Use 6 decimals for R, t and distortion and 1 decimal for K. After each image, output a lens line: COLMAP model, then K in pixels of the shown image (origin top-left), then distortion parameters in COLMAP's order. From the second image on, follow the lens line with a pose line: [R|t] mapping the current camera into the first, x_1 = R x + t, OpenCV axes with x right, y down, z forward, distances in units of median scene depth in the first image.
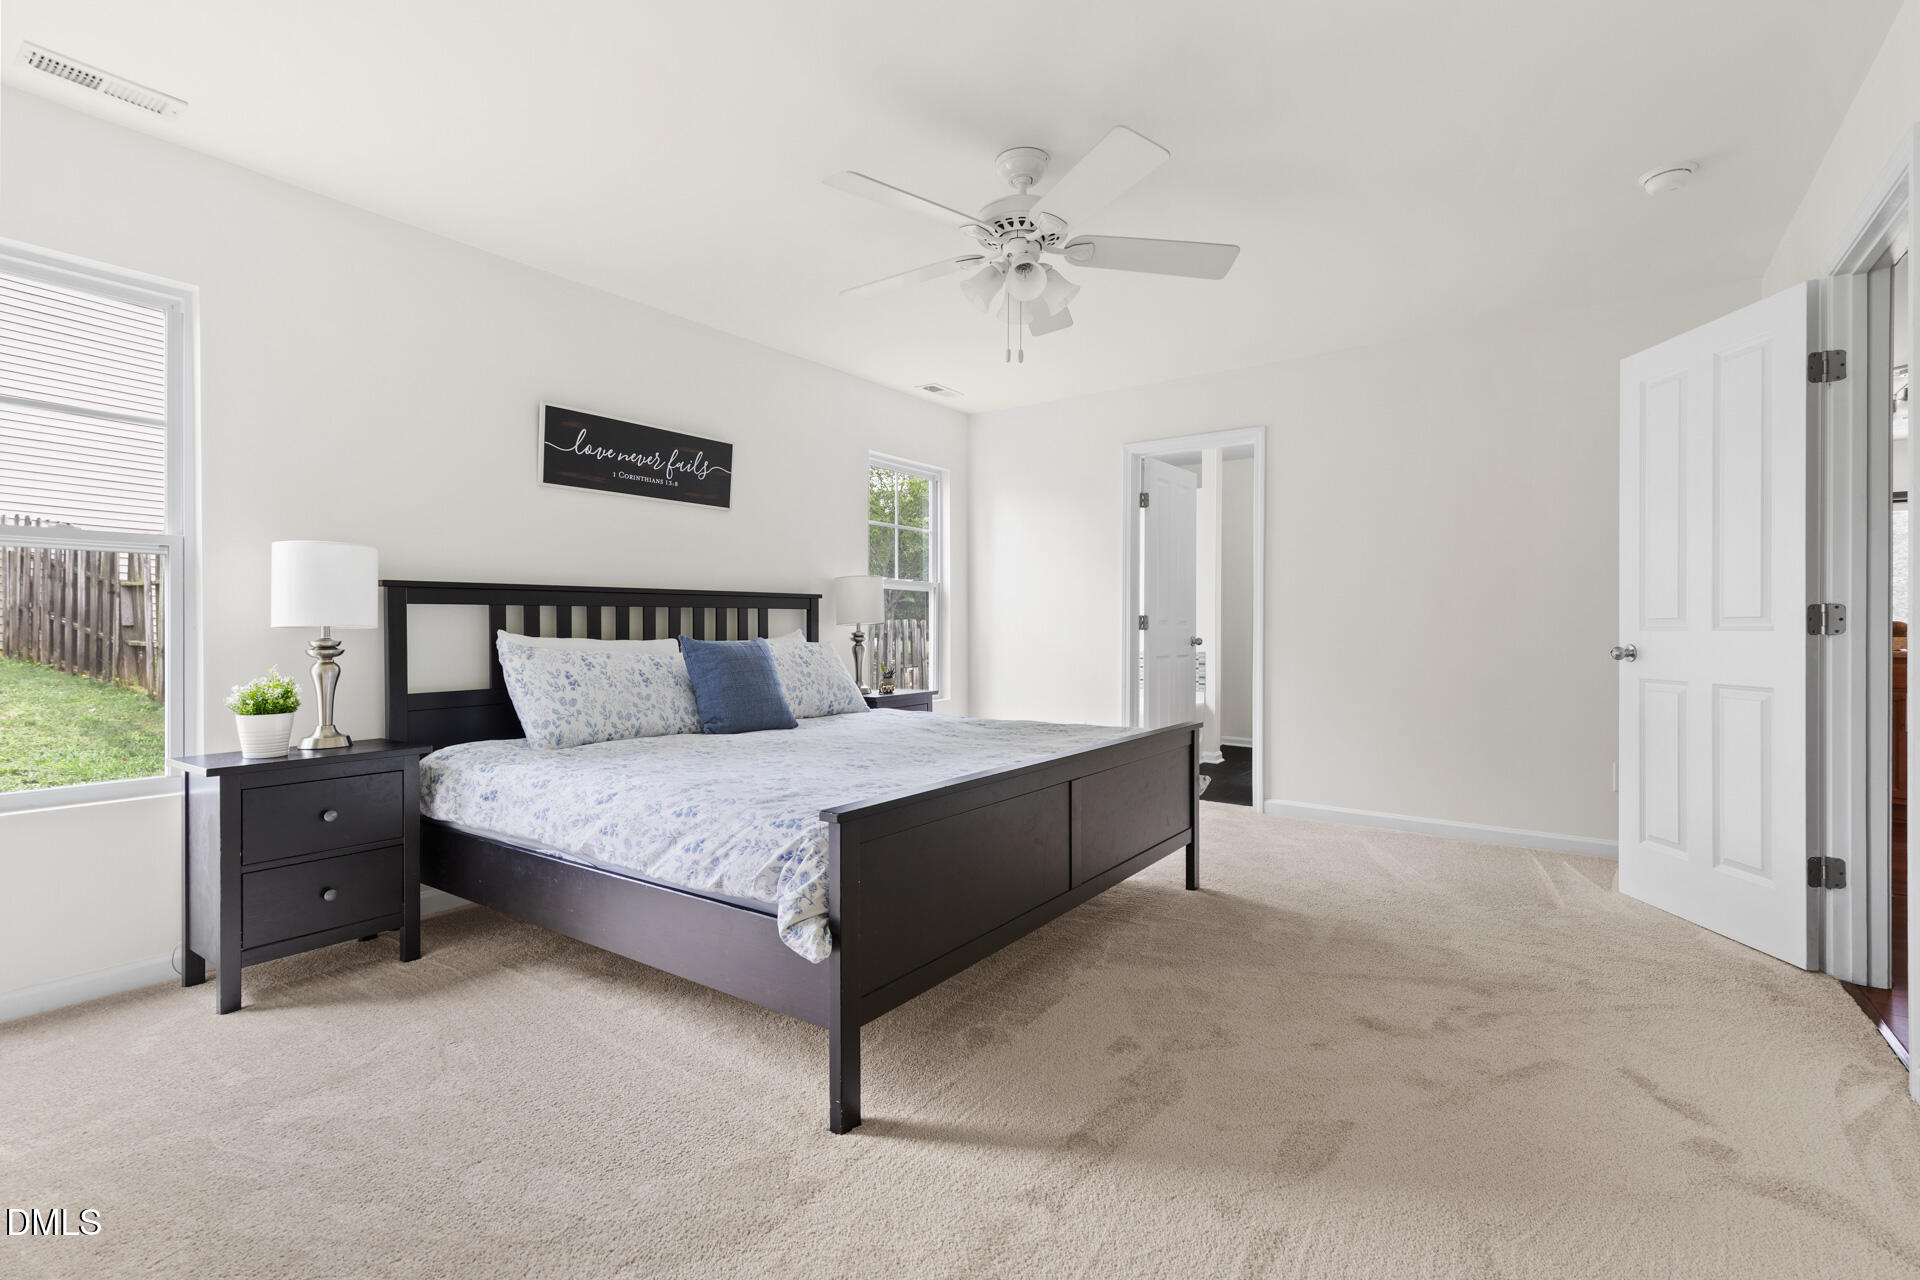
lens RADIAL K [[869.3, 0, 959.9], [0, 869.3, 627.1], [0, 0, 1]] dist [-0.000991, -0.000028]
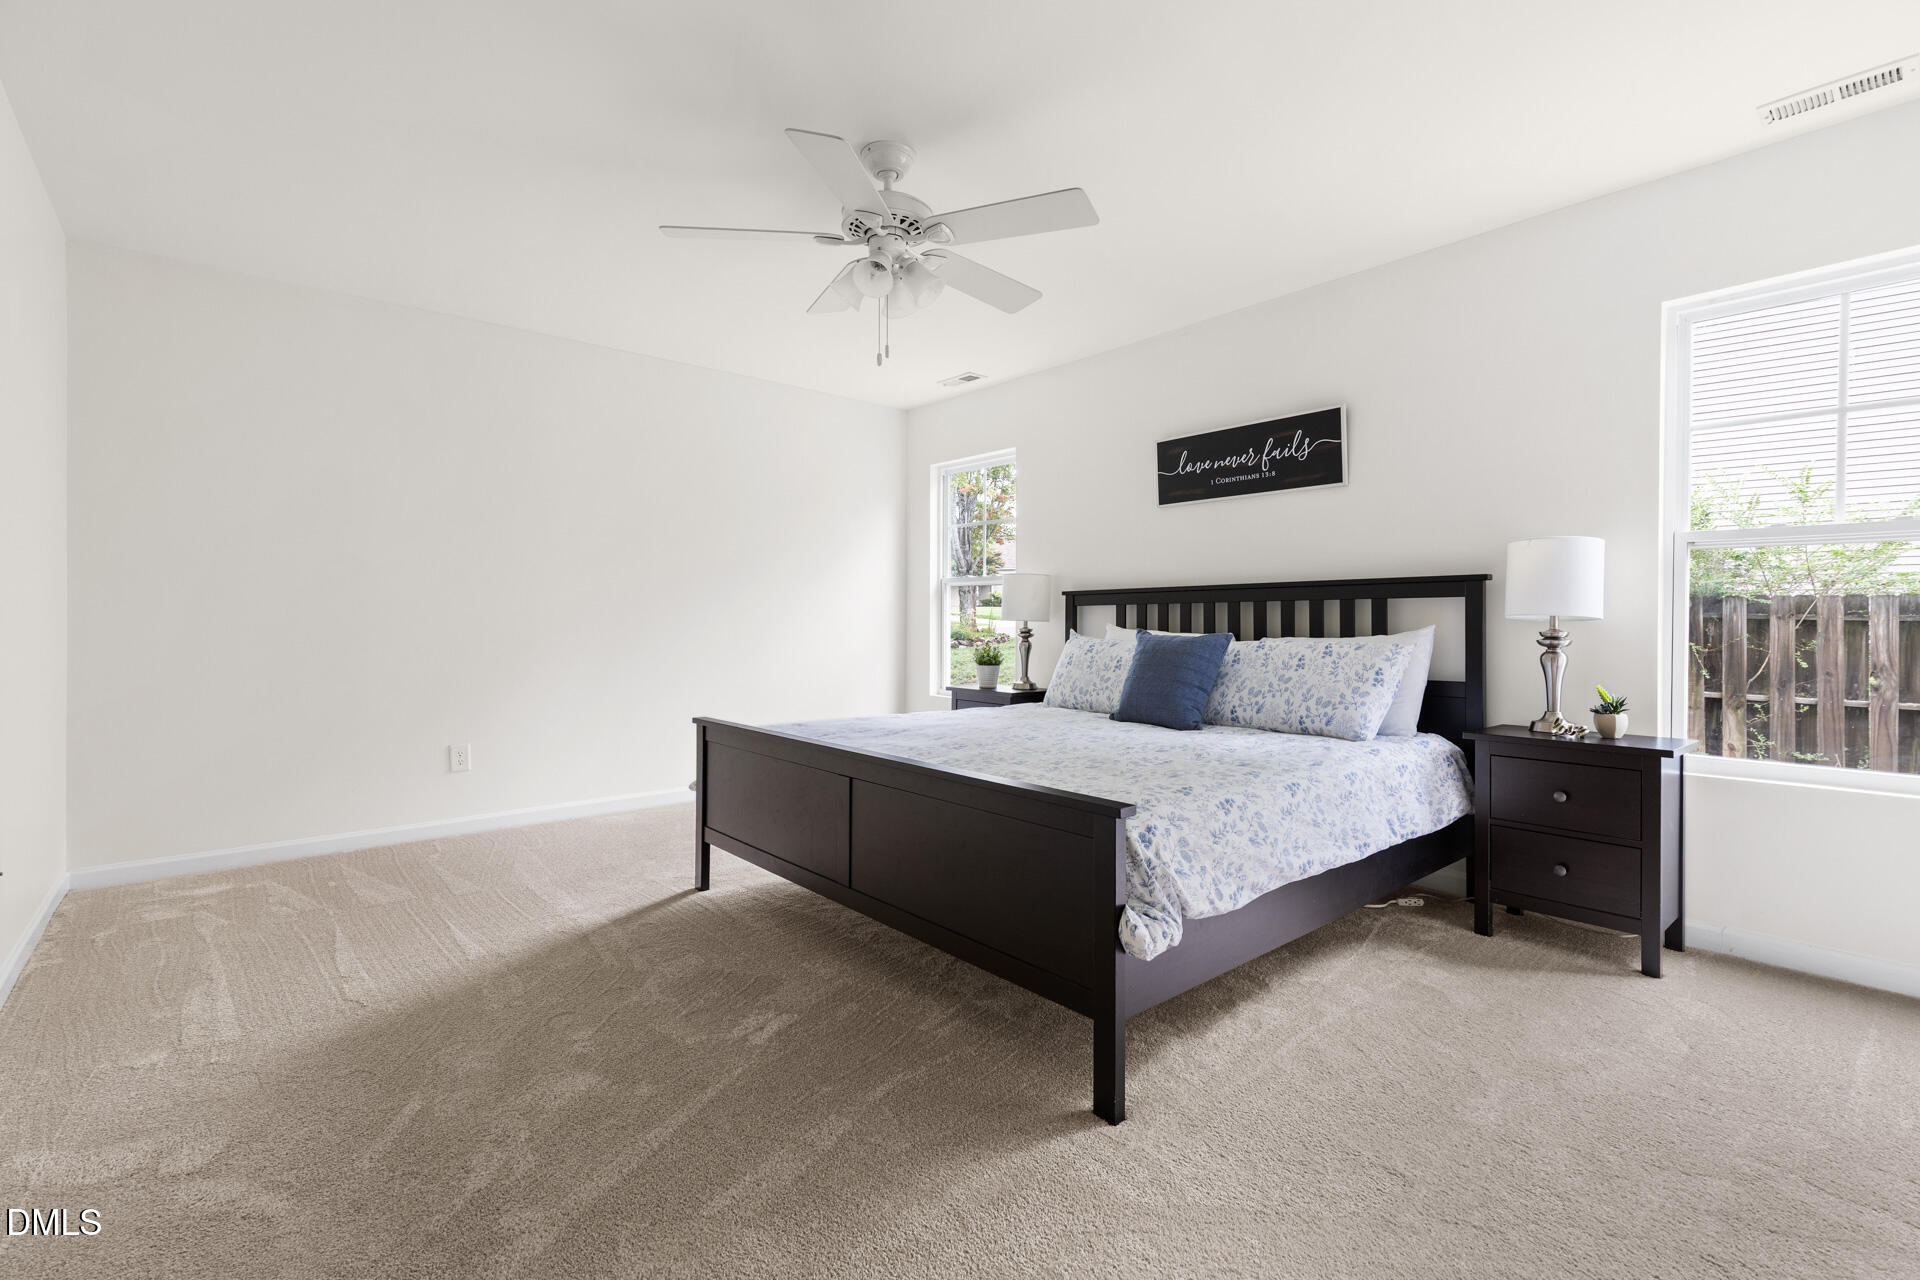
lens RADIAL K [[869.3, 0, 959.9], [0, 869.3, 627.1], [0, 0, 1]] dist [-0.000991, -0.000028]
pose [[-0.254211, 0.006158, -0.967129, 0.728658], [-0.004638, 0.999960, 0.007586, 0.000122], [0.967138, 0.006414, -0.254172, 0.951897]]
